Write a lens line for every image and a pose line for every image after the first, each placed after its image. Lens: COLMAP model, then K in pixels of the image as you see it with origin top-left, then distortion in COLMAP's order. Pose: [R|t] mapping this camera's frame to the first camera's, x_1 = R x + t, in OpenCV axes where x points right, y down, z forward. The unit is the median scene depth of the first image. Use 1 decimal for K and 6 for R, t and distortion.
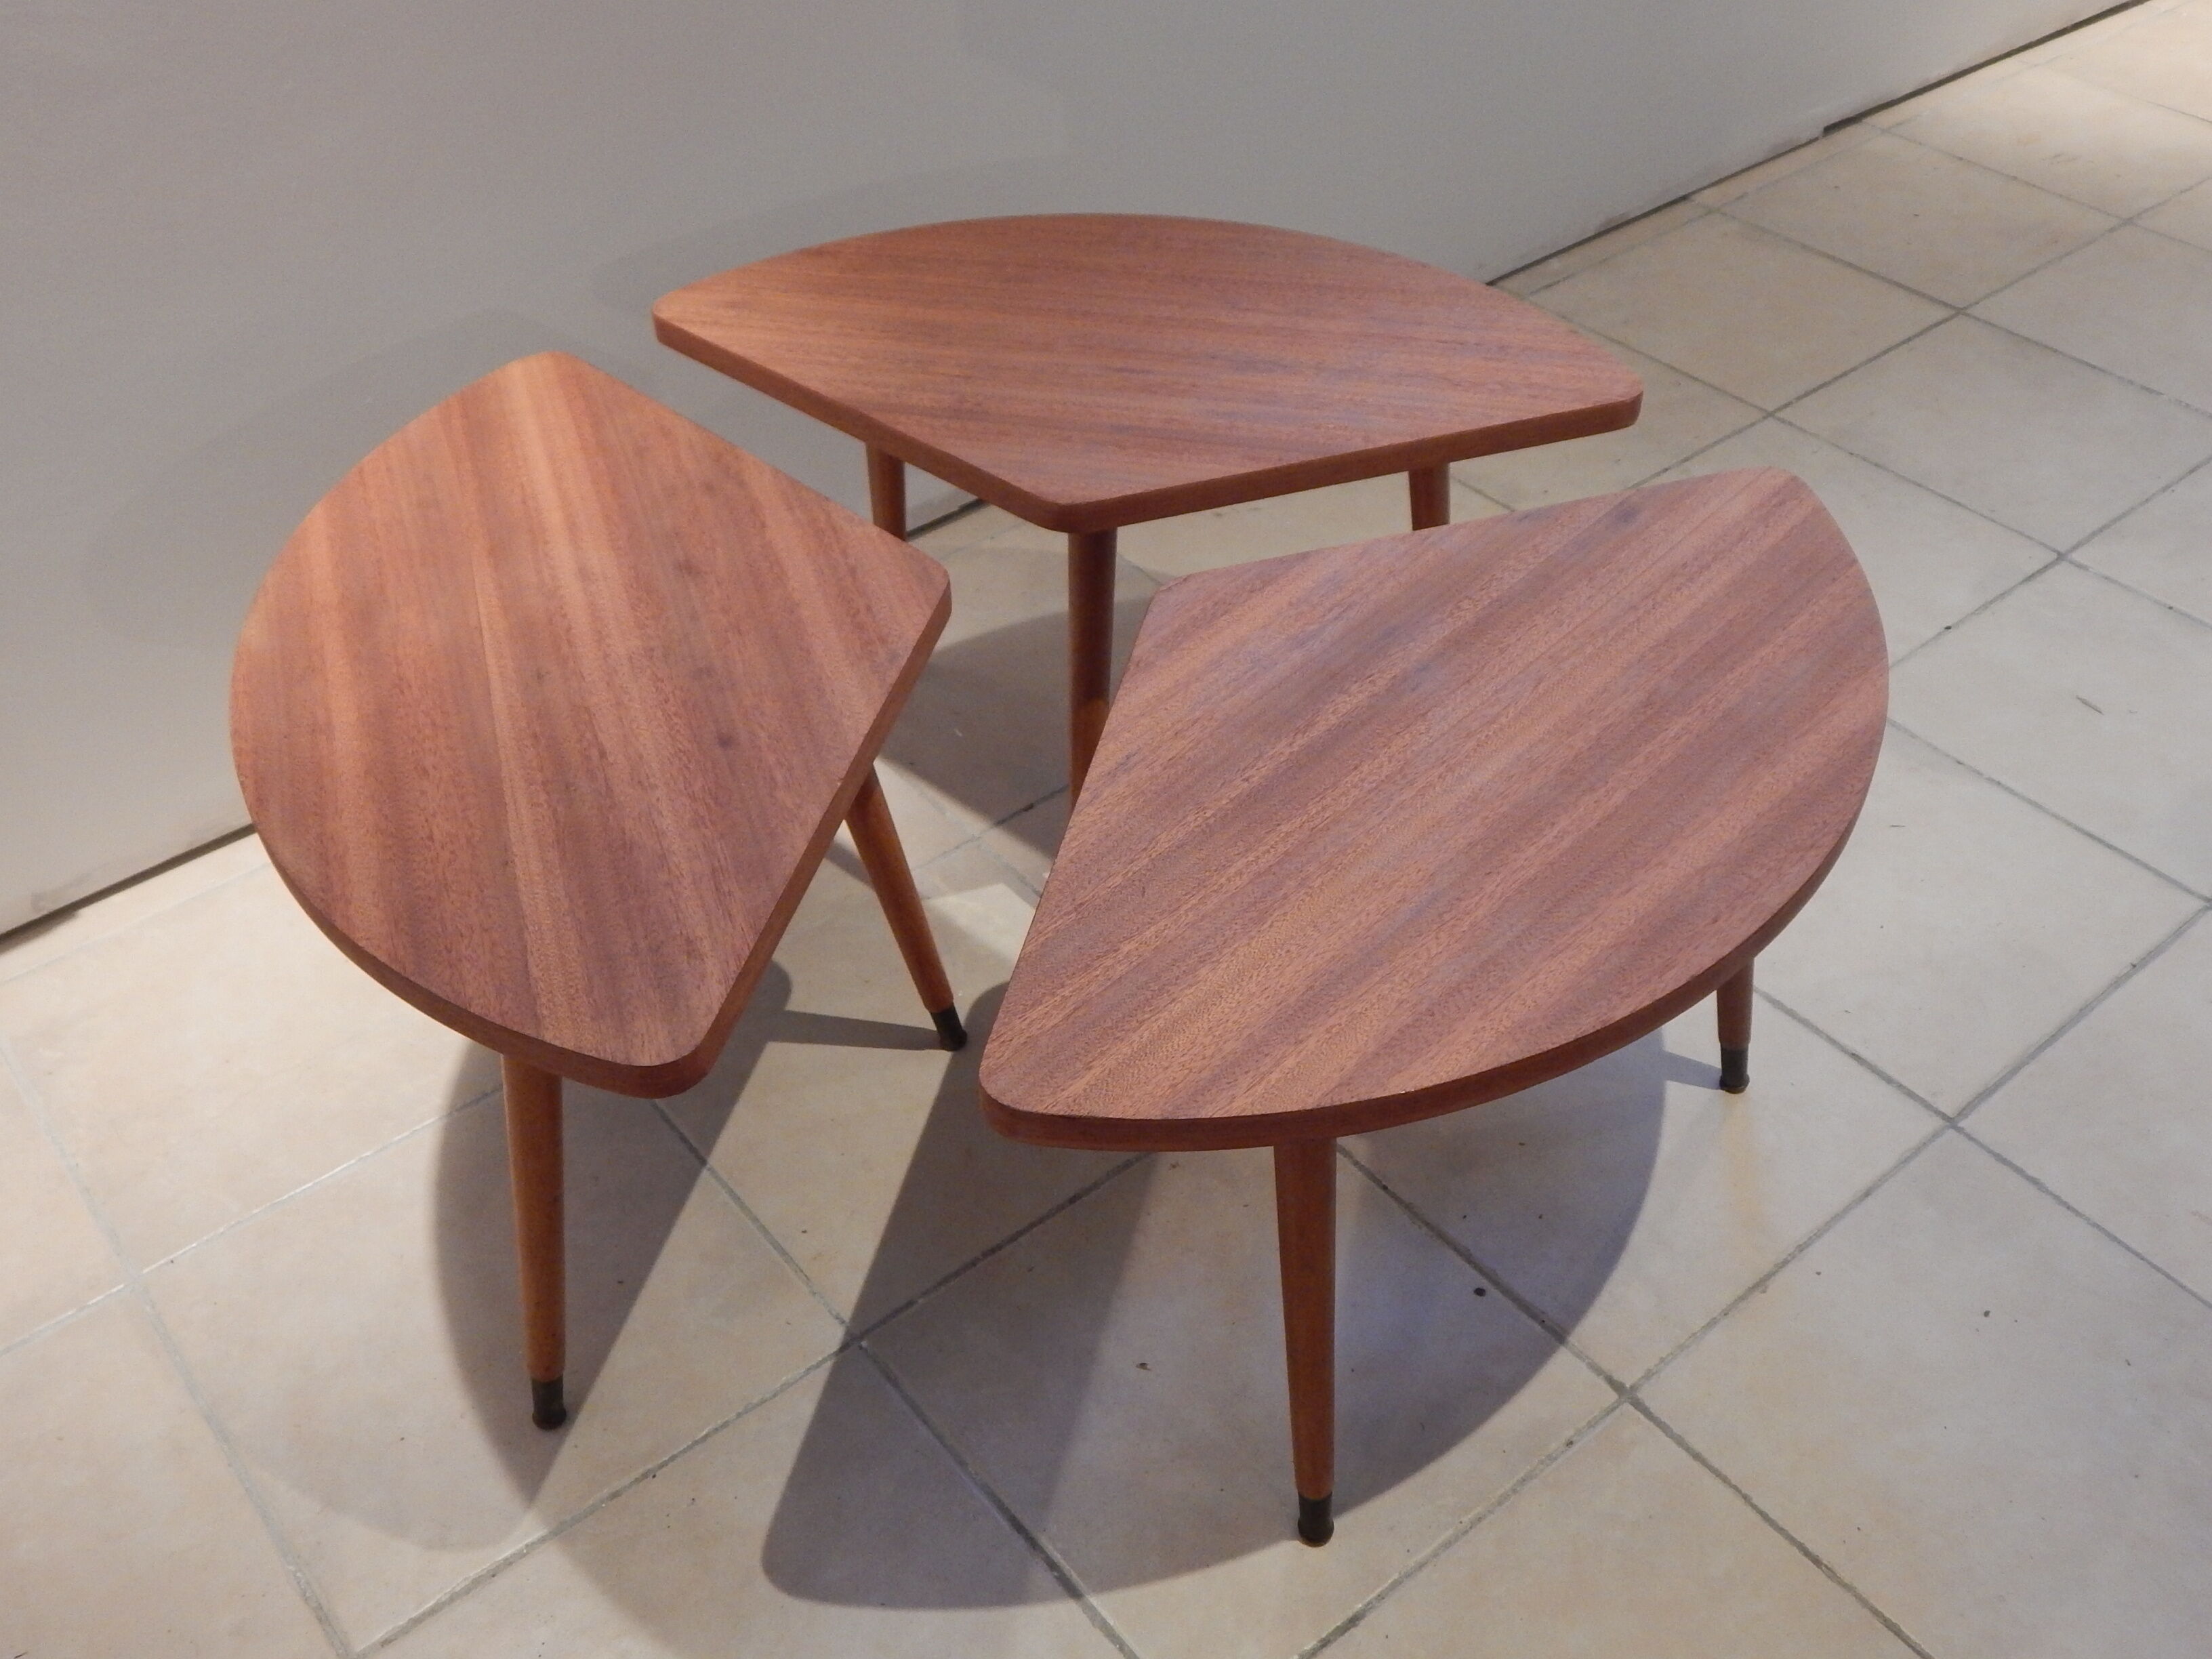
lens RADIAL K [[2151.7, 0, 1119.3], [0, 2151.7, 805.7], [0, 0, 1]] dist [-0.023714, 0.000000]
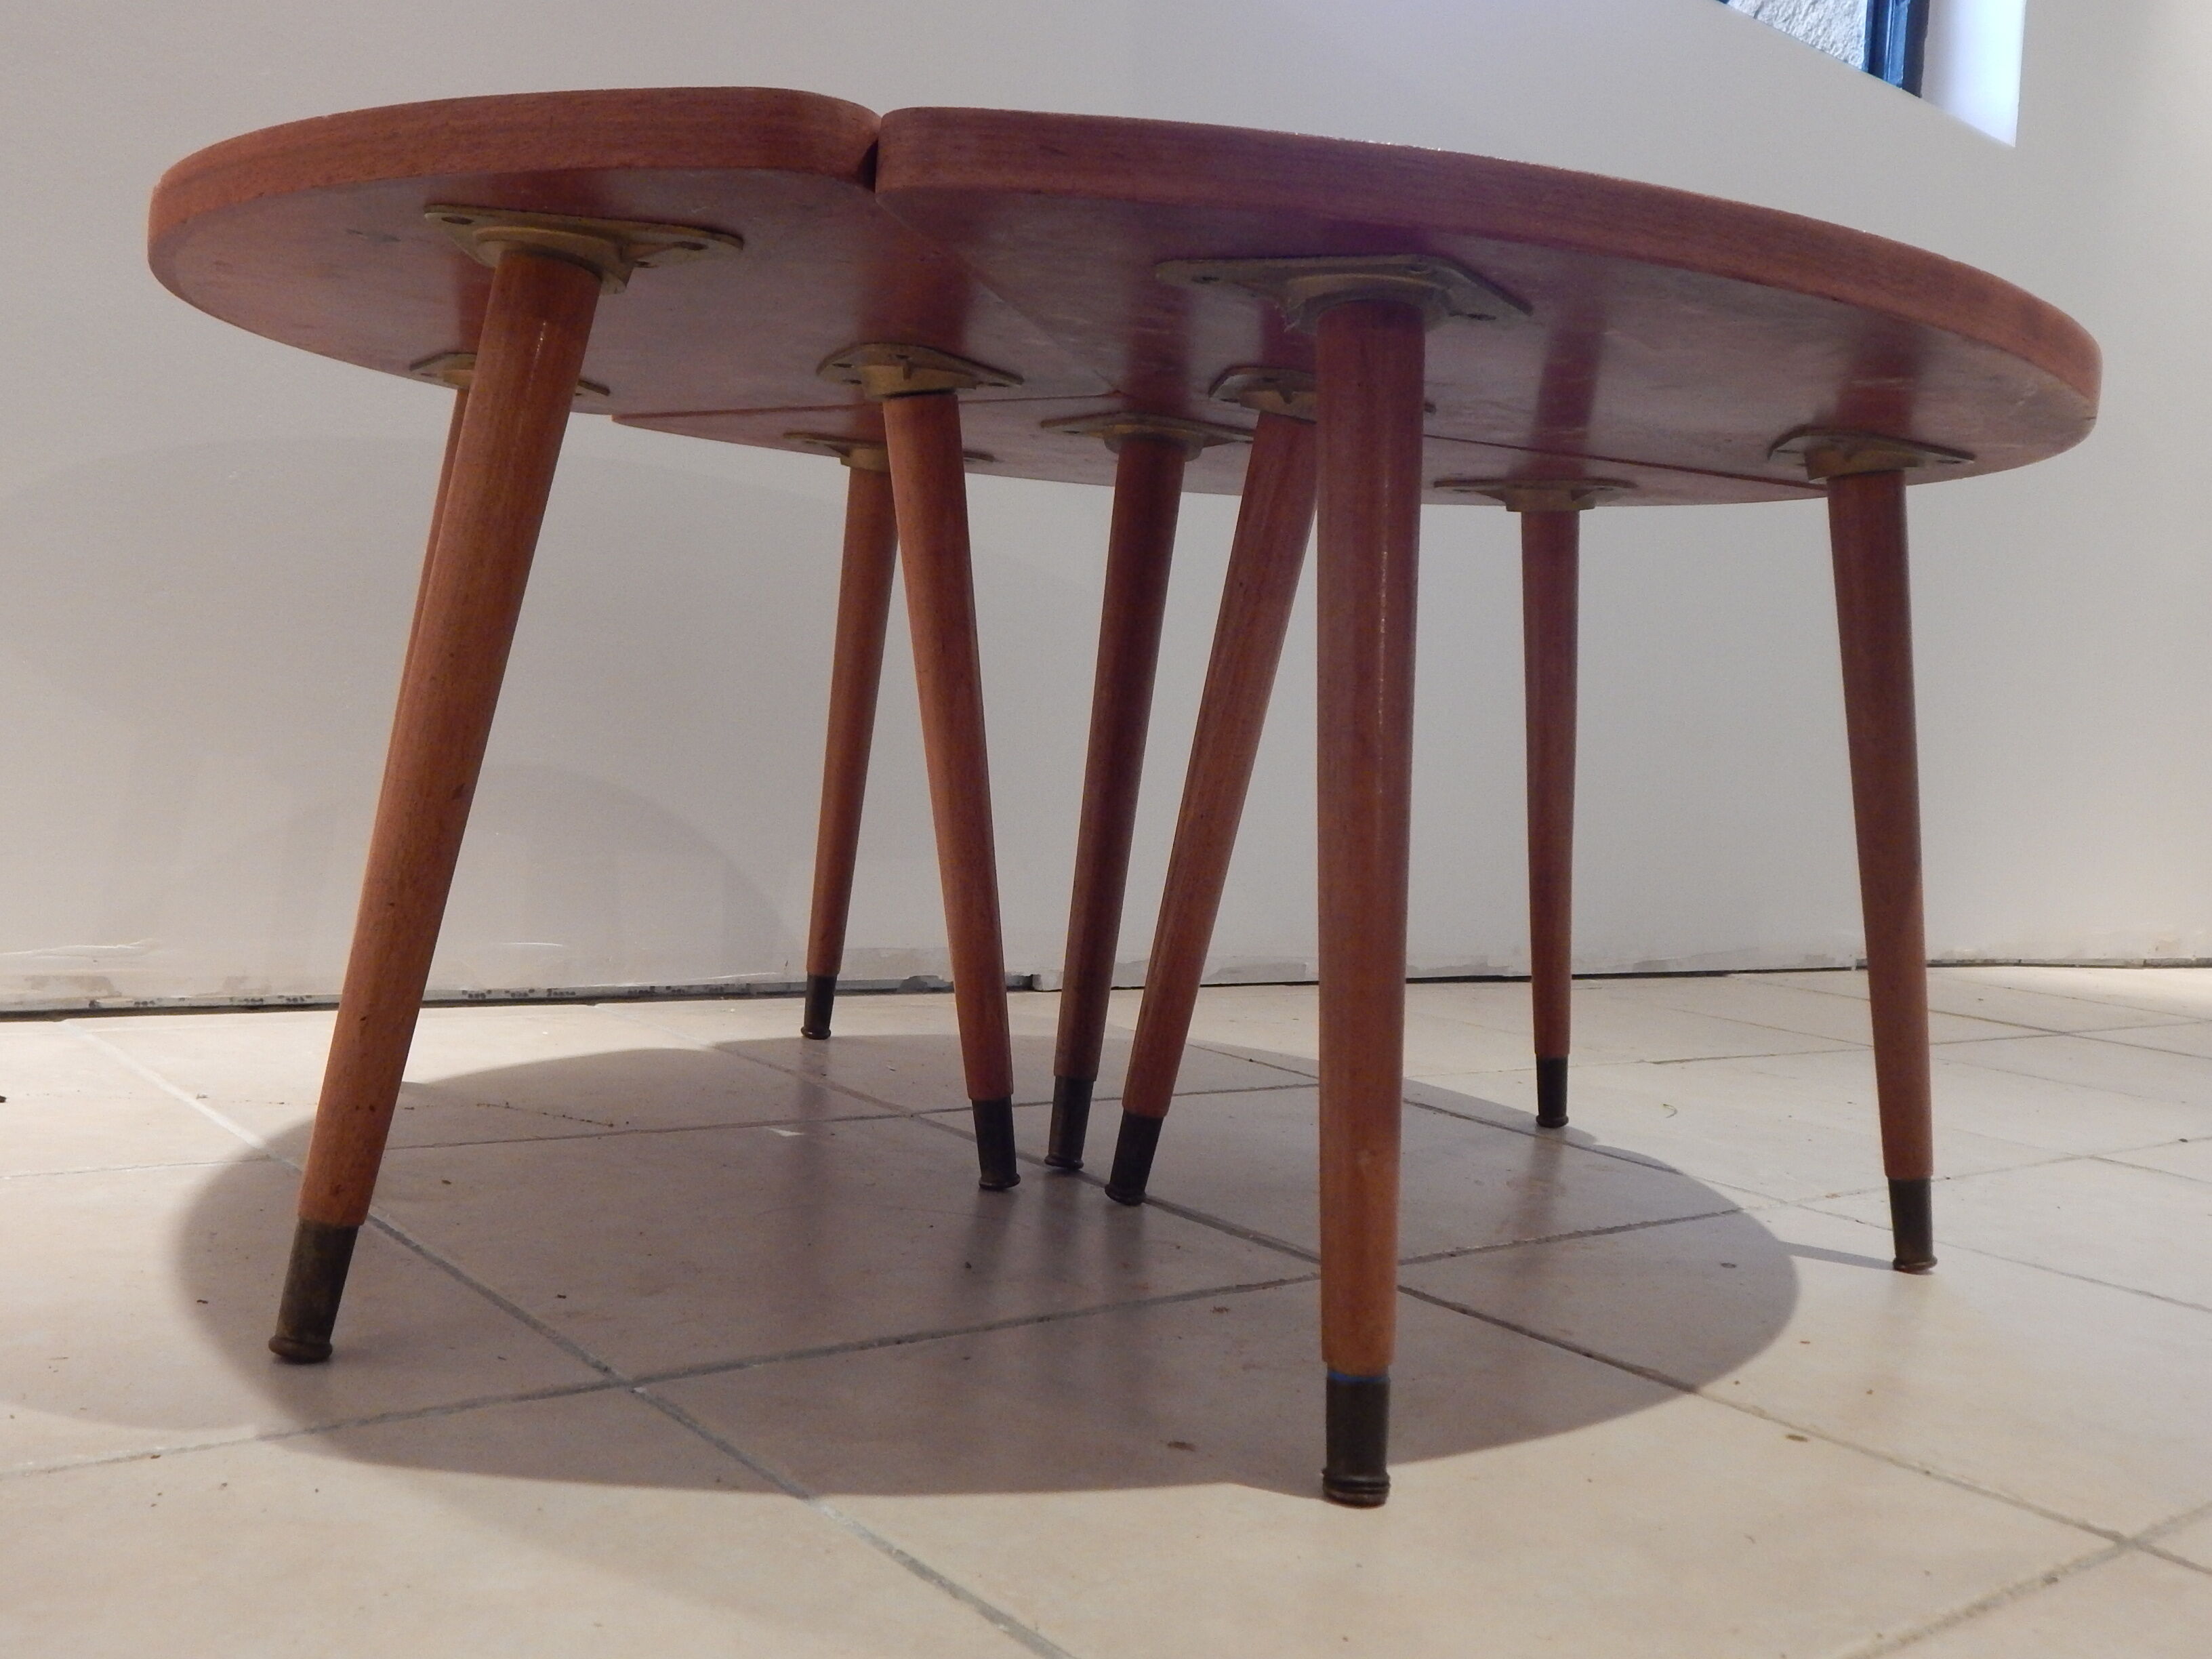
lens RADIAL K [[2151.7, 0, 1120.0], [0, 2151.7, 830.1], [0, 0, 1]] dist [-0.023714, 0.000000]
pose [[0.995164, 0.096091, 0.020376, -0.026819], [-0.064291, 0.794016, -0.604488, 0.439818], [-0.074265, 0.600255, 0.796353, 0.489458]]
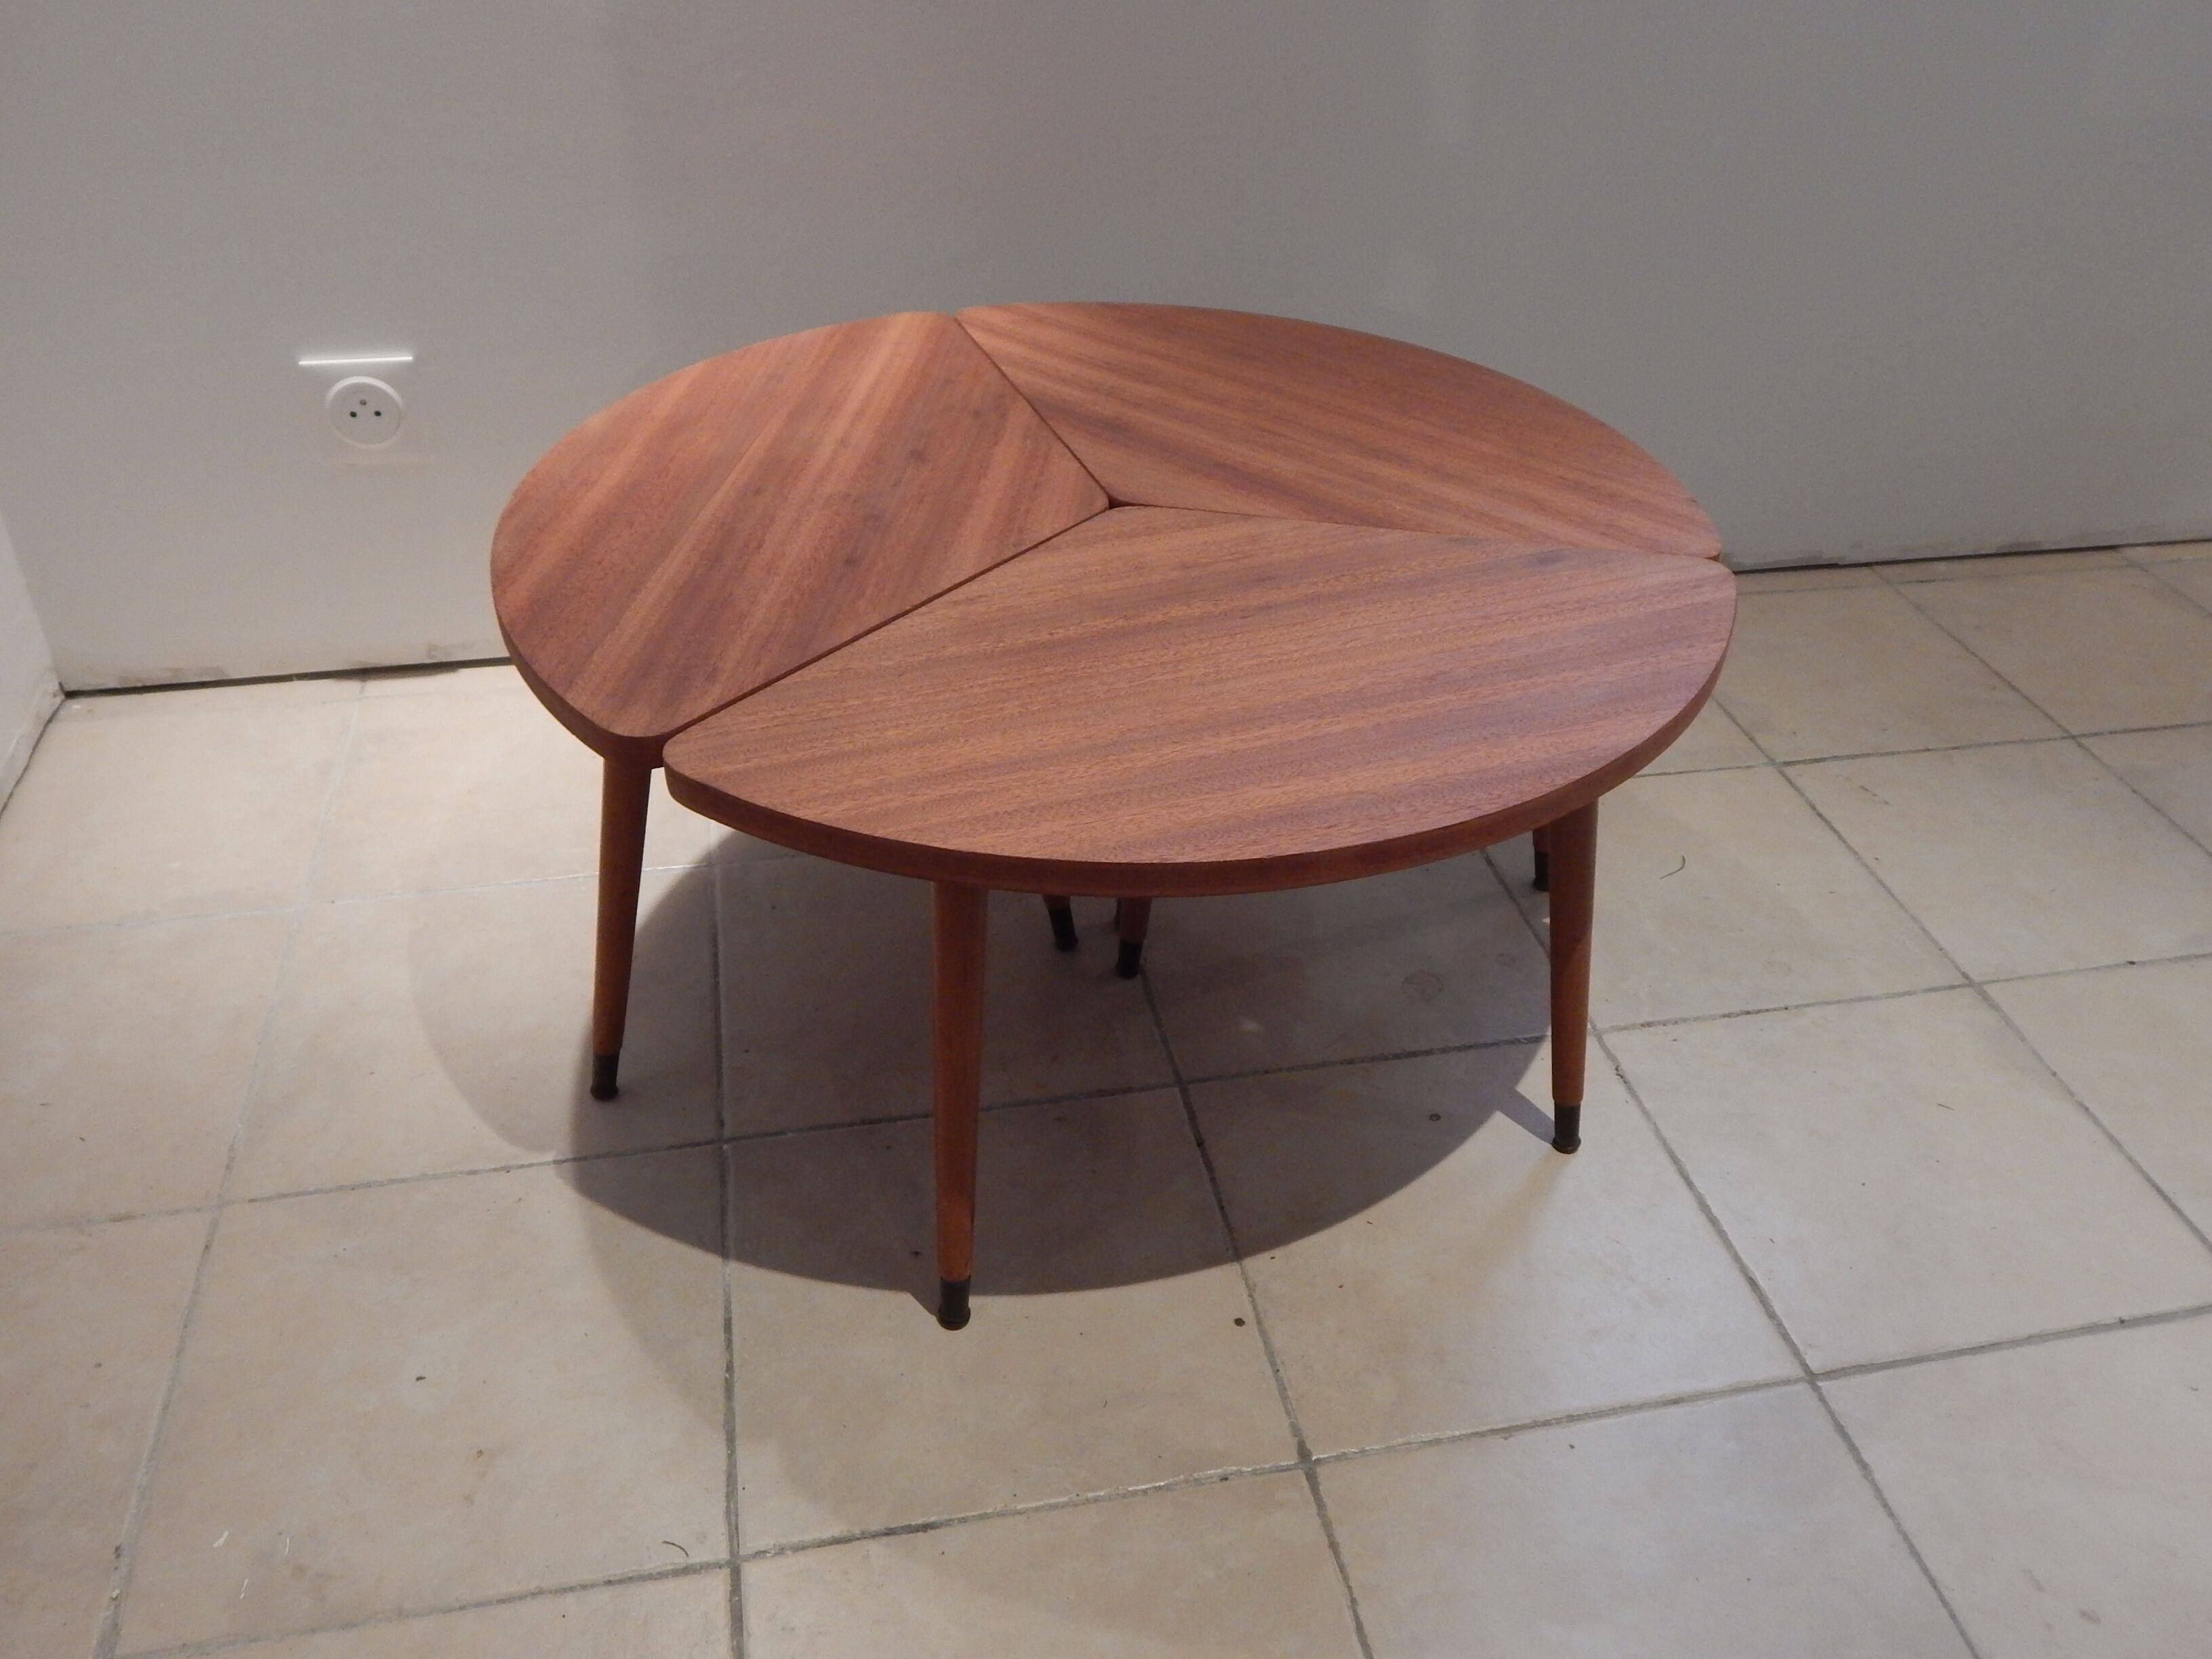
lens RADIAL K [[1777.5, 0, 1122.9], [0, 1777.5, 831.3], [0, 0, 1]] dist [-0.004613, -0.020167]
pose [[0.886721, 0.300151, -0.351619, 0.345068], [-0.332185, 0.942635, -0.033055, 0.051770], [0.321527, 0.146113, 0.935560, 0.153950]]
